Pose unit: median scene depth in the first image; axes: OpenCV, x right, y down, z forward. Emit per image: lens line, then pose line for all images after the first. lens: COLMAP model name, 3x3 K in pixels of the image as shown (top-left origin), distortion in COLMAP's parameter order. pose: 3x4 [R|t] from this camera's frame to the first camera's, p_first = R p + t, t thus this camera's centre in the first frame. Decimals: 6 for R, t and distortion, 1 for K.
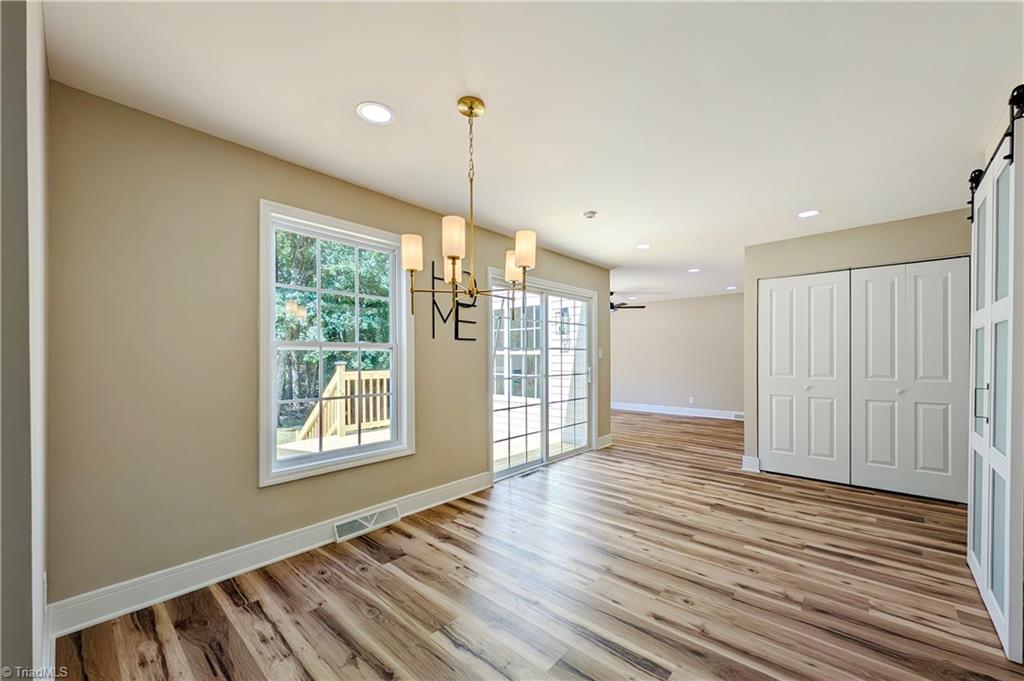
lens RADIAL K [[392.1, 0, 522.7], [0, 392.1, 368.1], [0, 0, 1]] dist [0.013803, -0.005873]
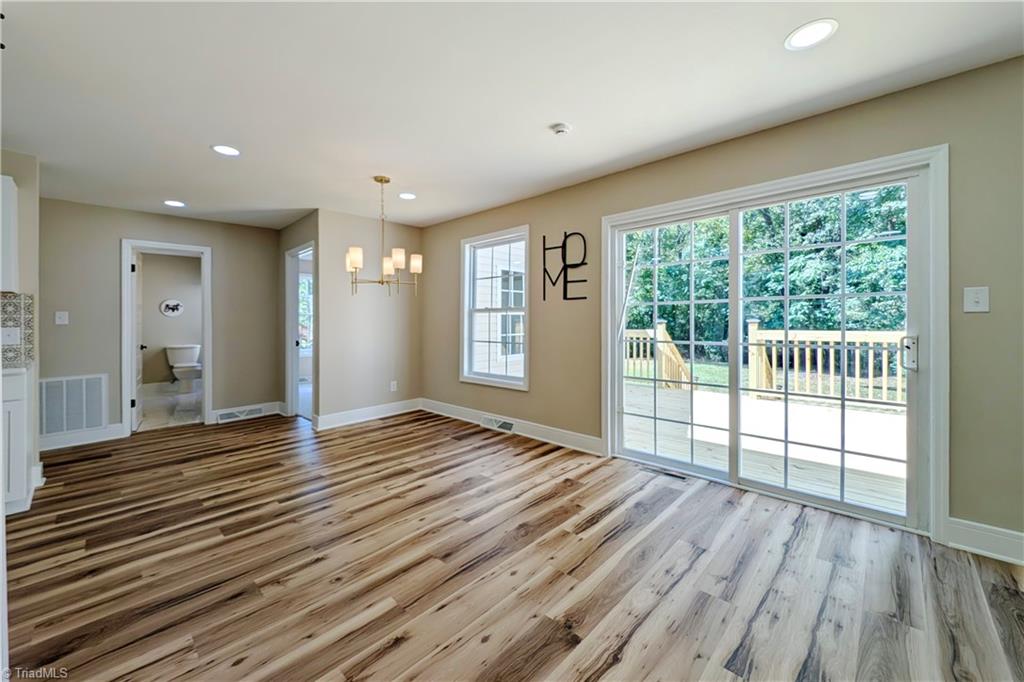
lens RADIAL K [[392.1, 0, 533.5], [0, 392.1, 316.1], [0, 0, 1]] dist [0.013803, -0.005873]
pose [[-0.000214, -0.007992, -0.999968, 0.923261], [-0.020261, 0.999763, -0.007986, -0.015754], [0.999795, 0.020258, -0.000376, 0.923468]]
